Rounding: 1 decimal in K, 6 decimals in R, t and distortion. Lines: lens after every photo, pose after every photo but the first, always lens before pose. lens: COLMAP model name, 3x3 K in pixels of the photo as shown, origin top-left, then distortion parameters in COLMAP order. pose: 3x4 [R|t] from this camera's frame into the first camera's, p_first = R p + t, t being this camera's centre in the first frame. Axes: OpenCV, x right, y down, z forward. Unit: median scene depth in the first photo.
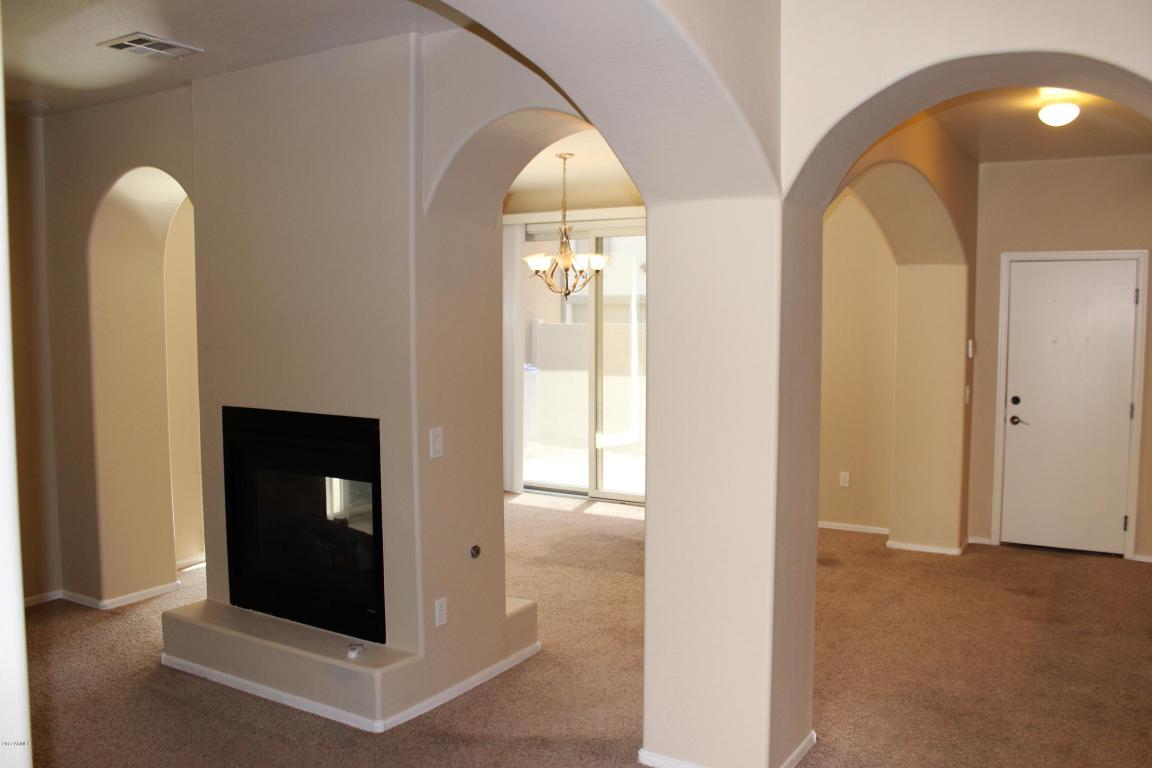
lens RADIAL K [[965.8, 0, 583.9], [0, 965.8, 388.3], [0, 0, 1]] dist [-0.120627, 0.069626]
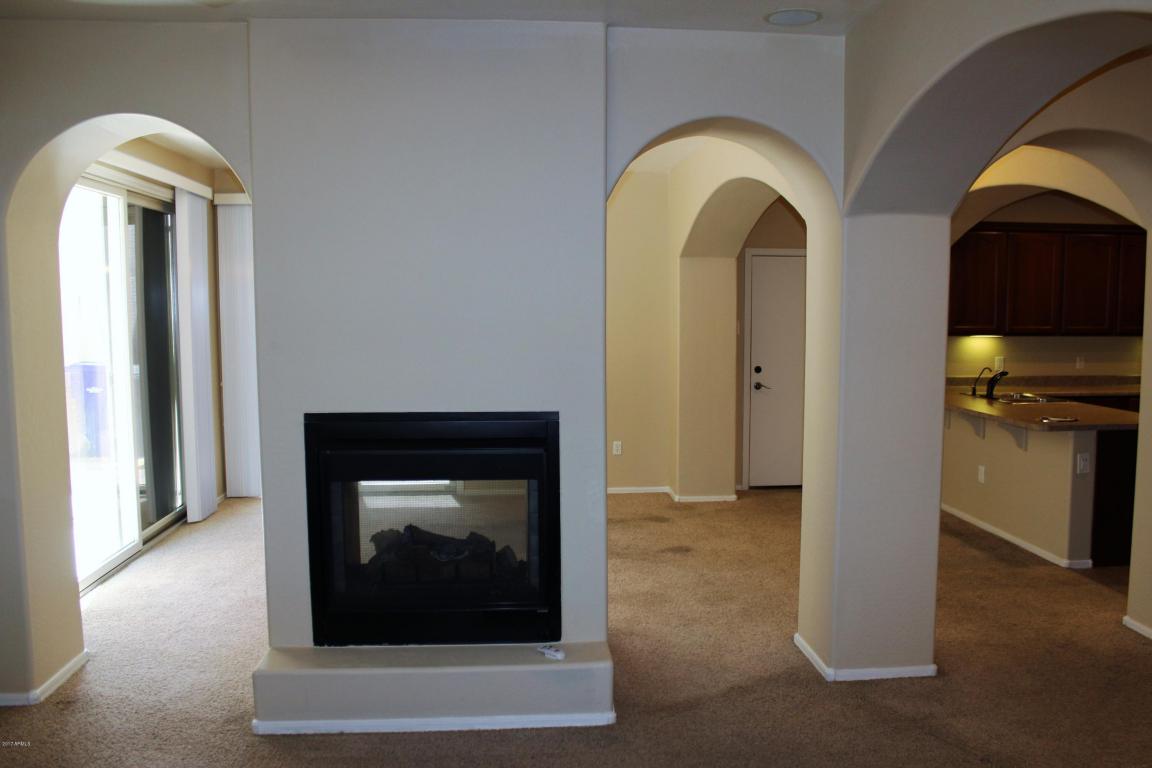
lens RADIAL K [[965.8, 0, 585.1], [0, 965.8, 383.4], [0, 0, 1]] dist [-0.120627, 0.069626]
pose [[0.814353, -0.055085, 0.577750, -0.556687], [0.050534, 0.998435, 0.023966, -0.013216], [-0.578166, 0.009679, 0.815862, 0.136741]]
